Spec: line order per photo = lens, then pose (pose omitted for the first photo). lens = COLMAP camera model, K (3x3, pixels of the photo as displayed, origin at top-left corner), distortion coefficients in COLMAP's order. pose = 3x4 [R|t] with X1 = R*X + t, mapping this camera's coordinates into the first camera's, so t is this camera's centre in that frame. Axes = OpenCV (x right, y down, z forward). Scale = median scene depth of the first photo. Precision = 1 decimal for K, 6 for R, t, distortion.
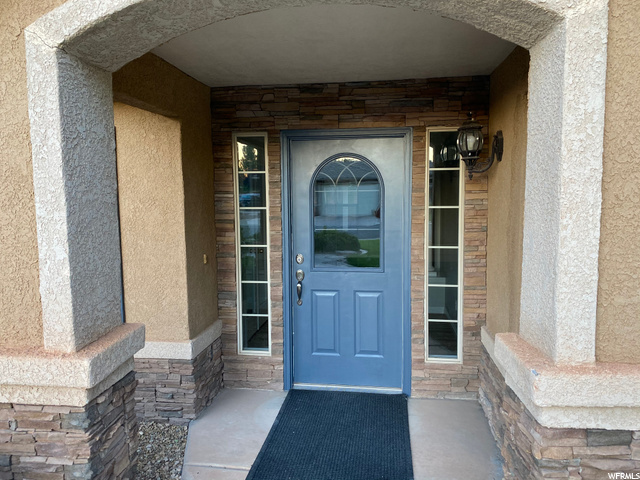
lens RADIAL K [[492.0, 0, 318.7], [0, 492.0, 237.3], [0, 0, 1]] dist [0.027643, -0.043104]
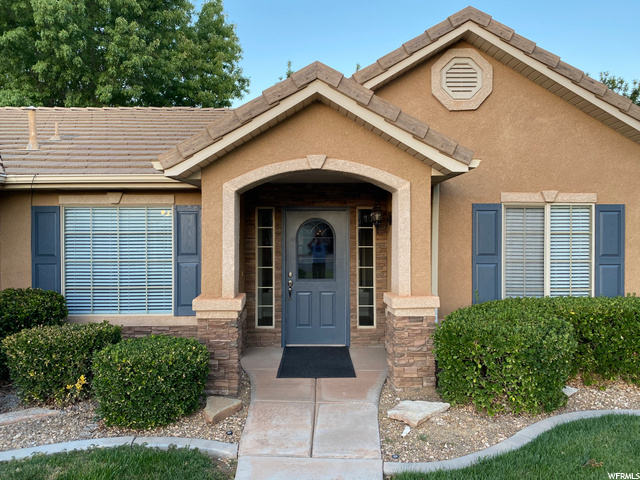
lens RADIAL K [[489.2, 0, 320.0], [0, 489.2, 236.8], [0, 0, 1]] dist [0.079547, -0.125819]
pose [[0.989193, 0.007765, 0.146412, -0.210810], [0.004775, 0.996361, -0.085104, 0.063219], [-0.146540, 0.084883, 0.985556, -0.892390]]
